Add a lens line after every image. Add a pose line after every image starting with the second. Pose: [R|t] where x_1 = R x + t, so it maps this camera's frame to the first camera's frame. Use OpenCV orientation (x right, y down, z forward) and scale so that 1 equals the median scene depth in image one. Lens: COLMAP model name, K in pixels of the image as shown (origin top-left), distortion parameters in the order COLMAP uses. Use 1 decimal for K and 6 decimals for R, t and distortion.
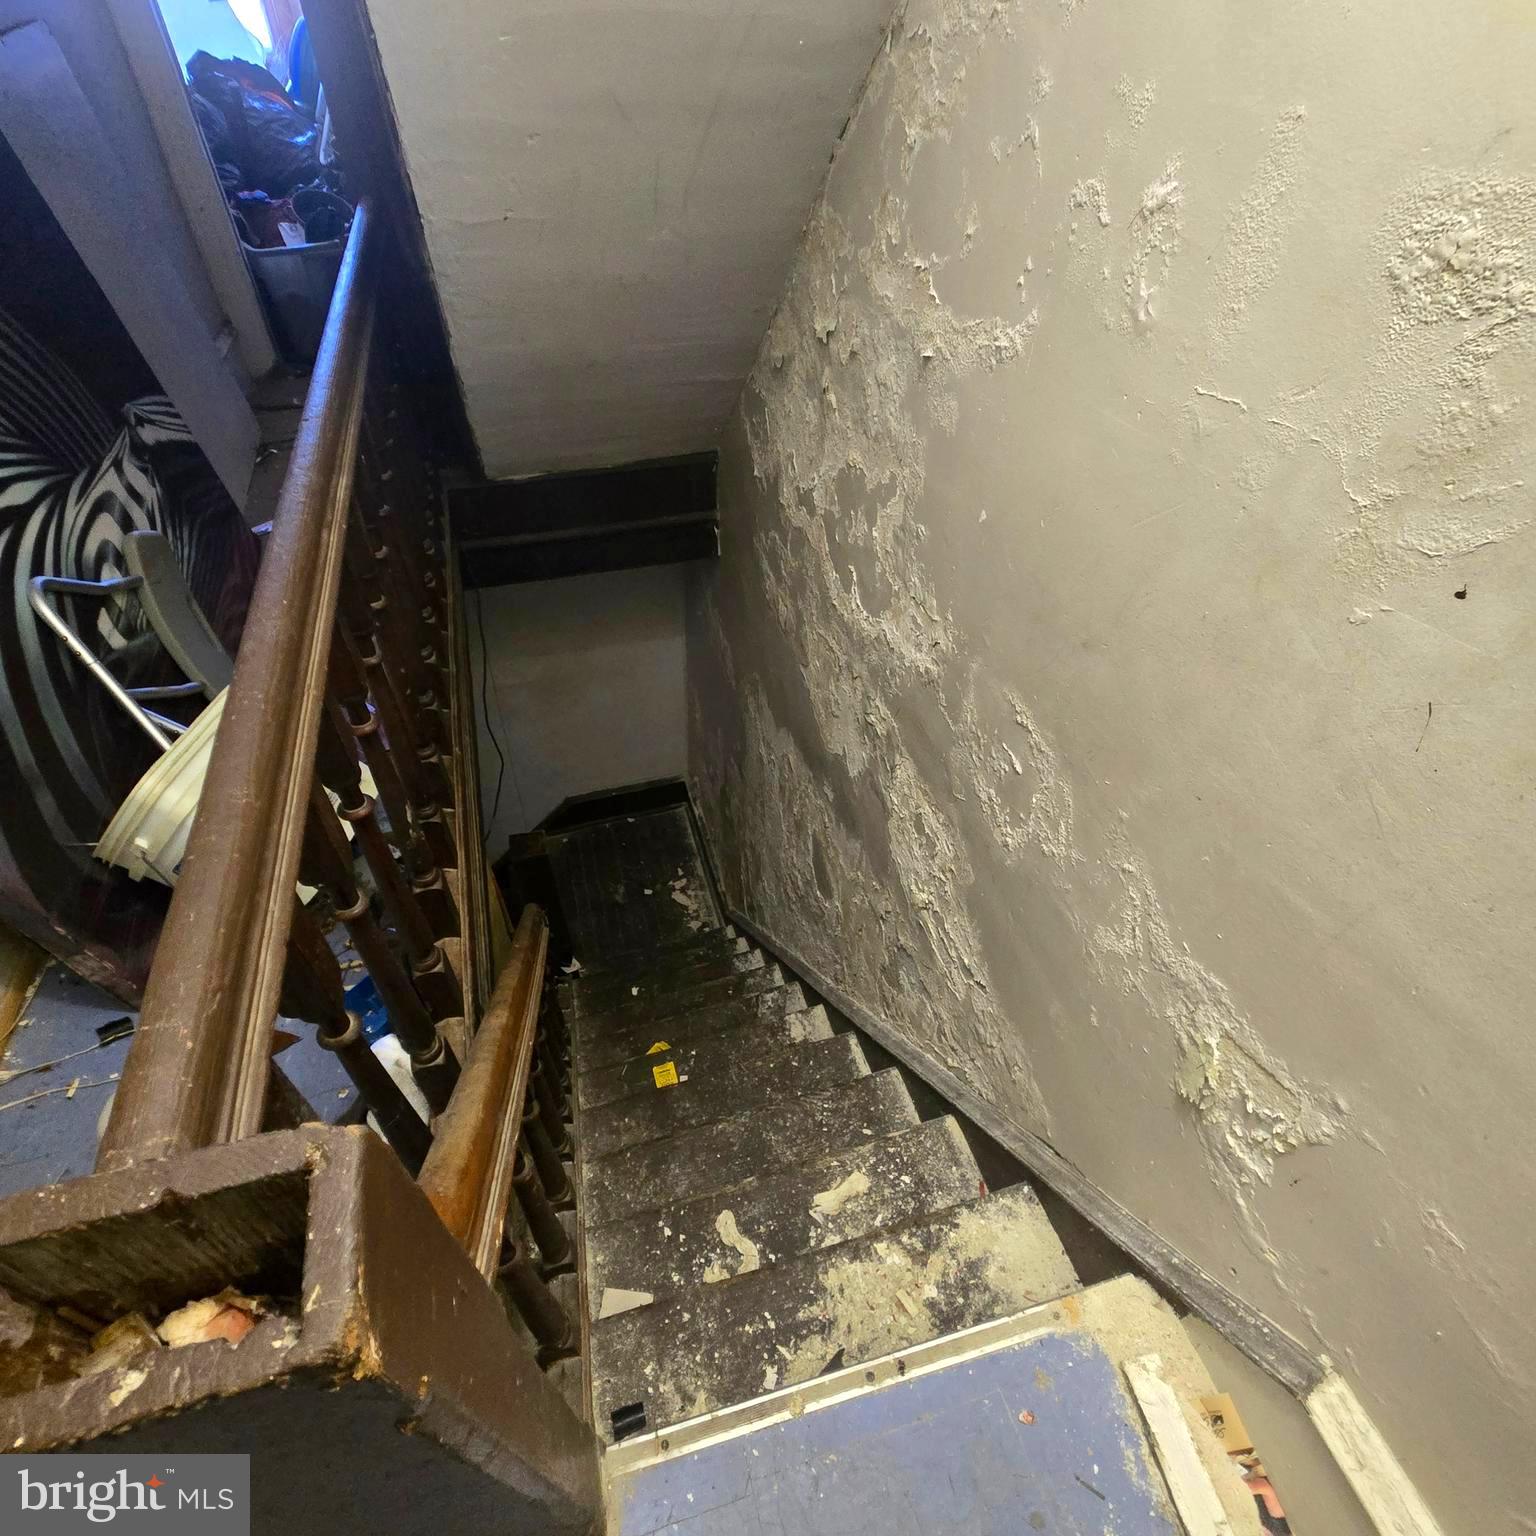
lens RADIAL K [[841.2, 0, 760.6], [0, 841.2, 771.7], [0, 0, 1]] dist [0.004108, -0.001963]
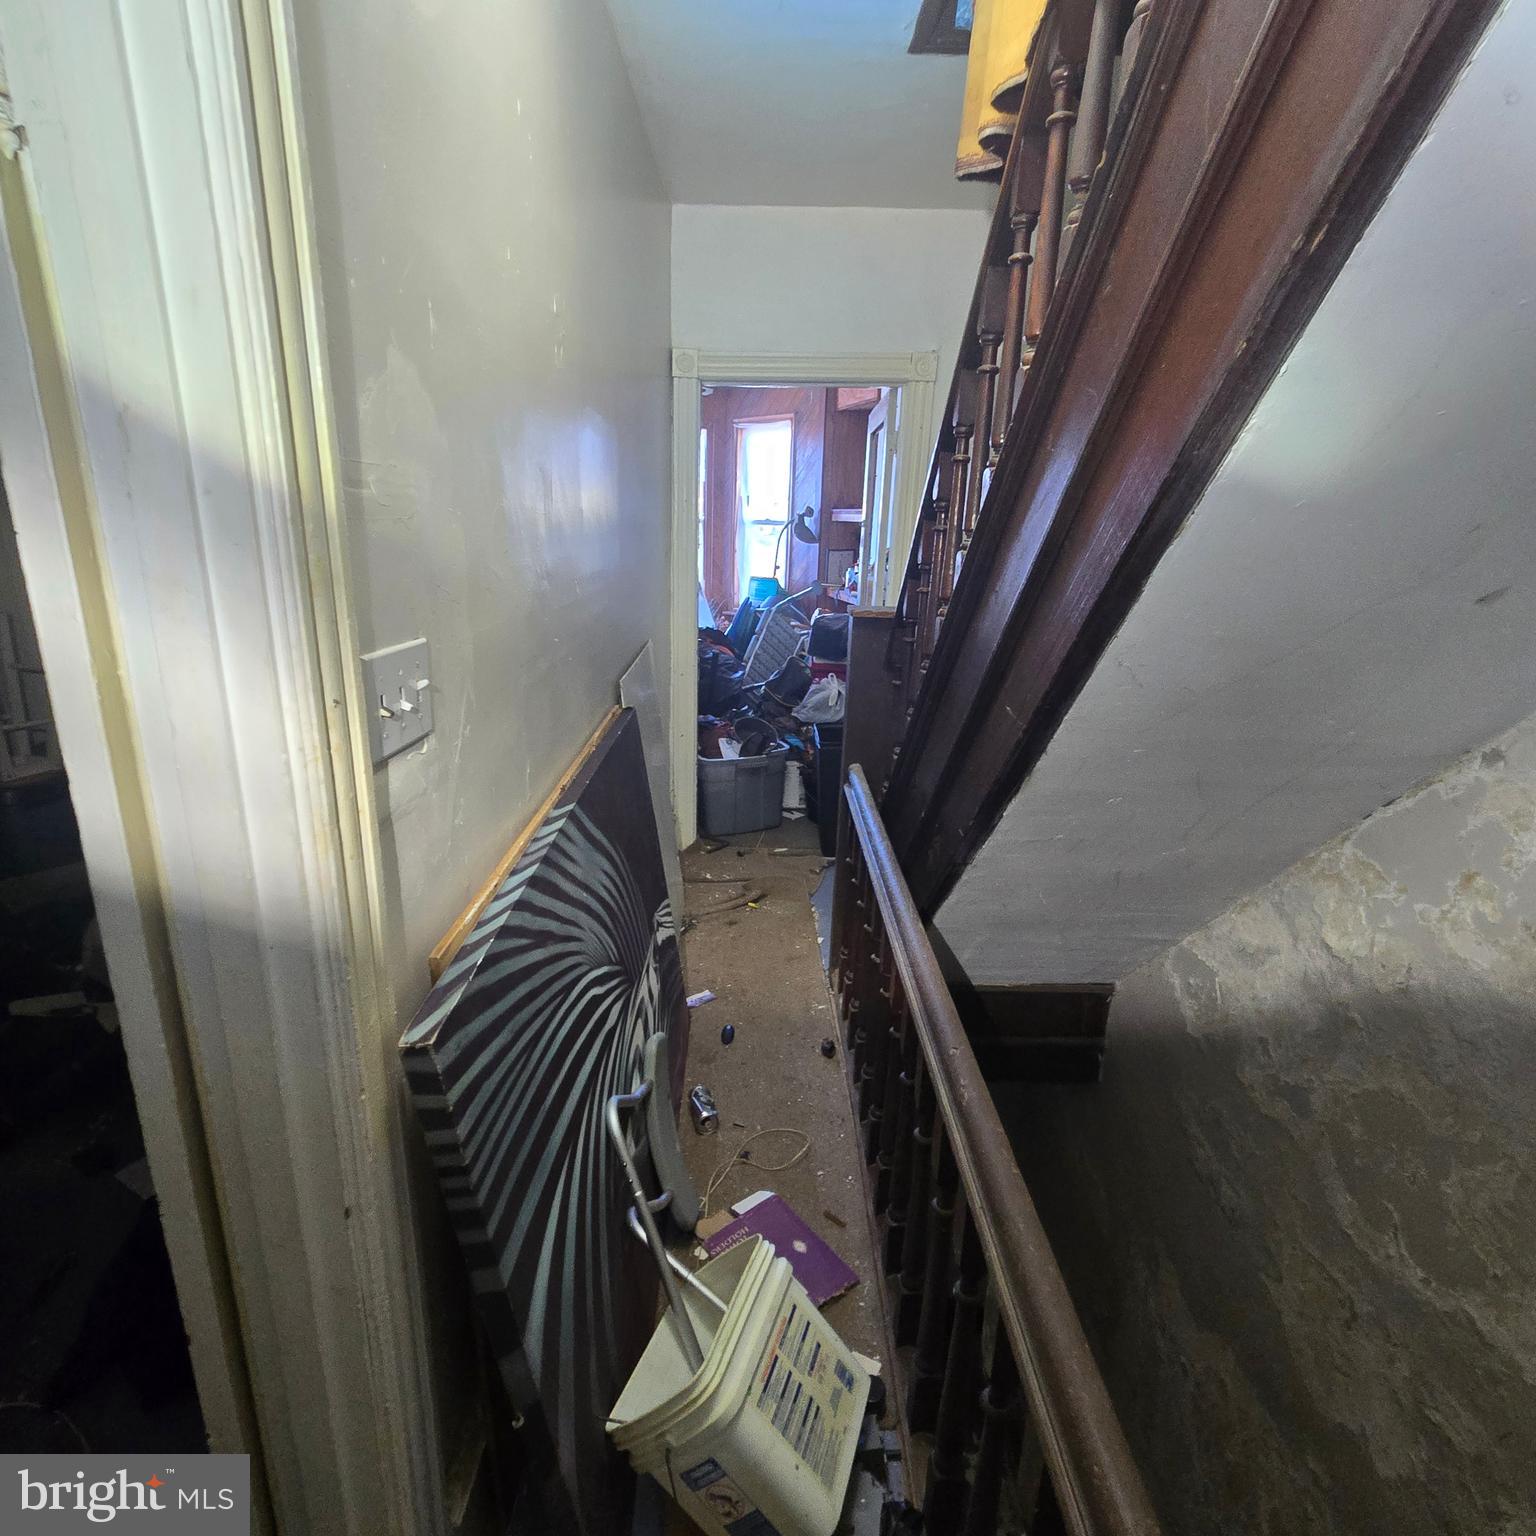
lens RADIAL K [[841.2, 0, 762.5], [0, 841.2, 775.1], [0, 0, 1]] dist [0.004108, -0.001963]
pose [[0.960039, 0.083419, -0.267145, -0.304038], [-0.196973, 0.879495, -0.433232, -0.120512], [0.198813, 0.468540, 0.860781, -0.093082]]
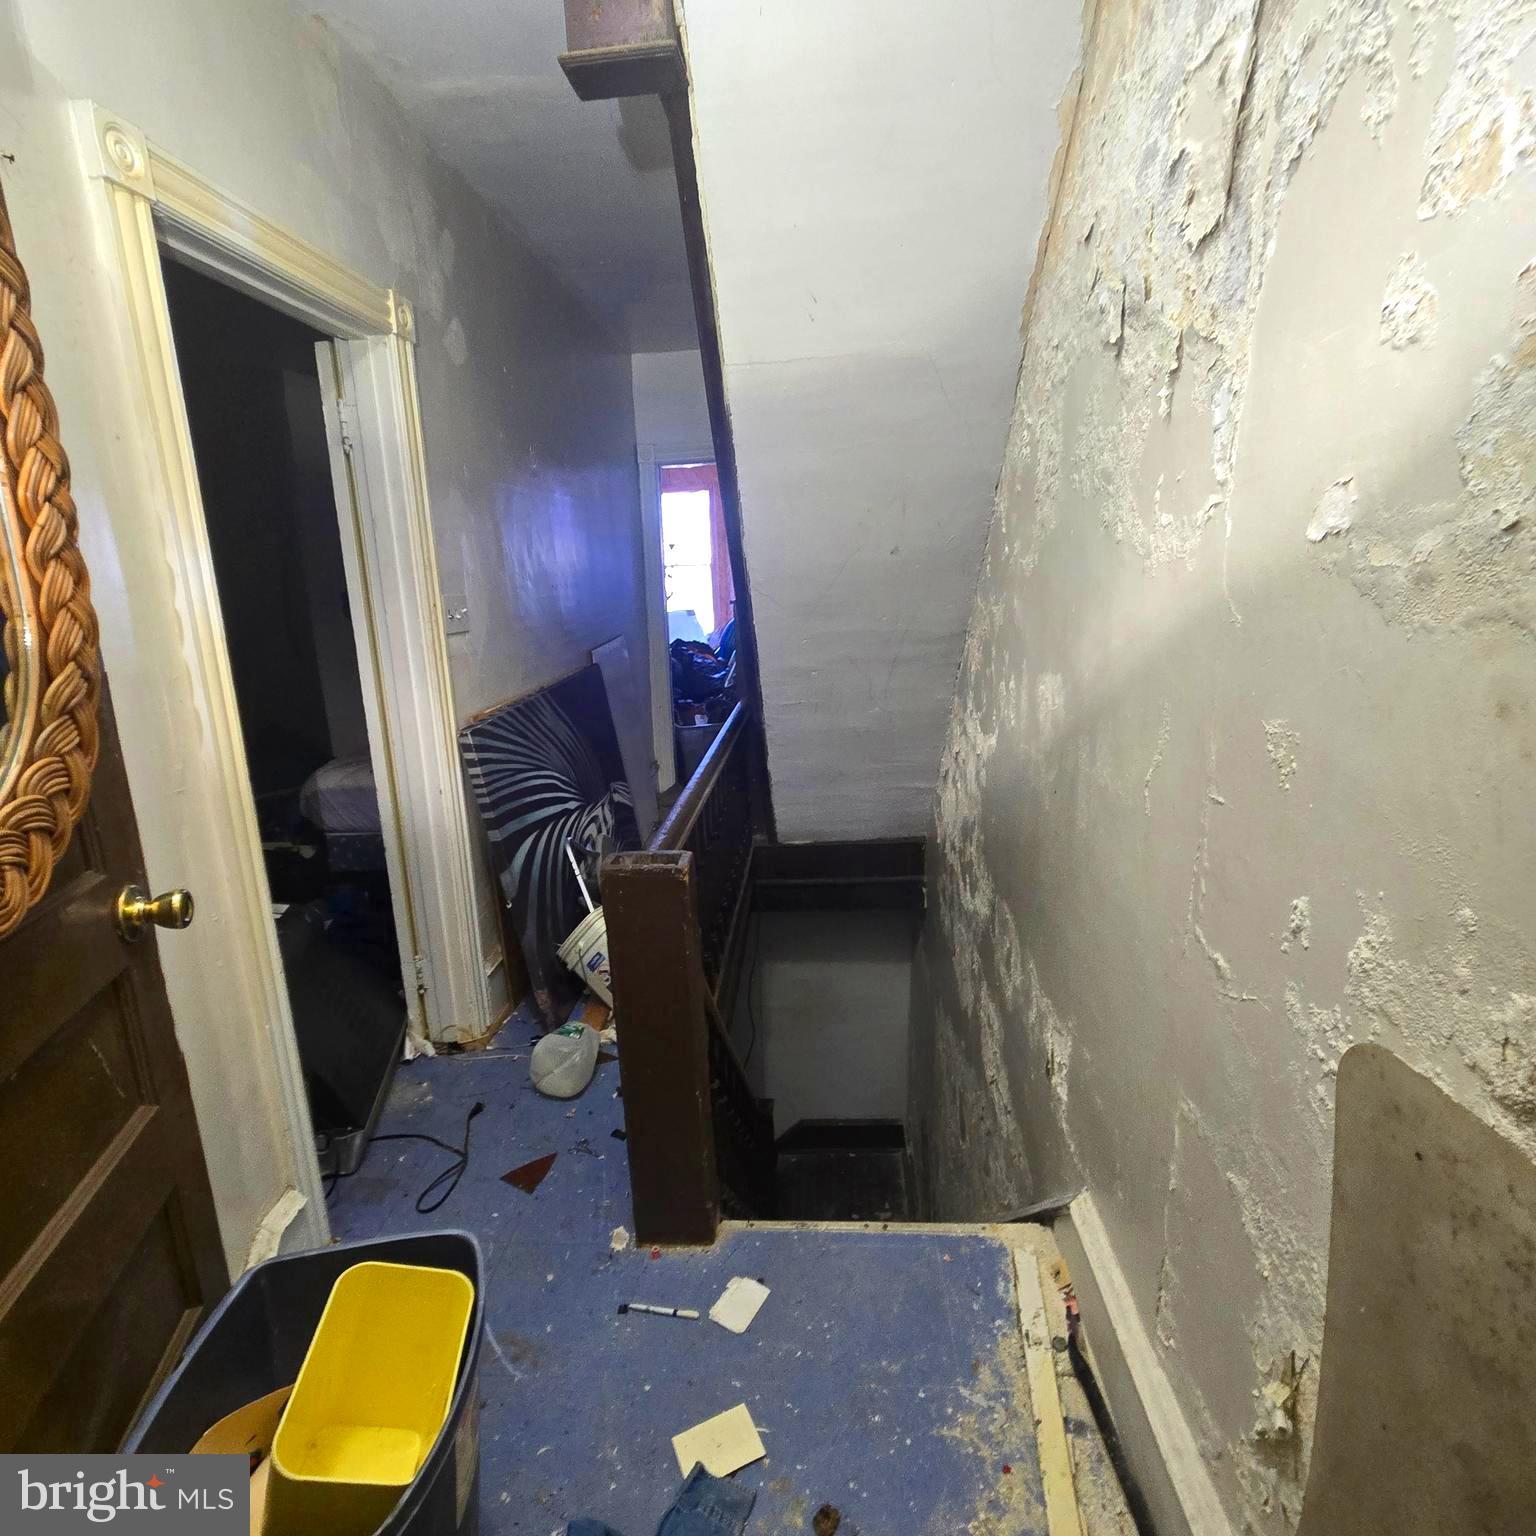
lens RADIAL K [[841.2, 0, 761.0], [0, 841.2, 766.7], [0, 0, 1]] dist [0.004108, -0.001963]
pose [[0.937360, 0.020810, -0.347741, 0.285496], [-0.194321, 0.859720, -0.472357, 0.418322], [0.289130, 0.510342, 0.809910, -0.554797]]
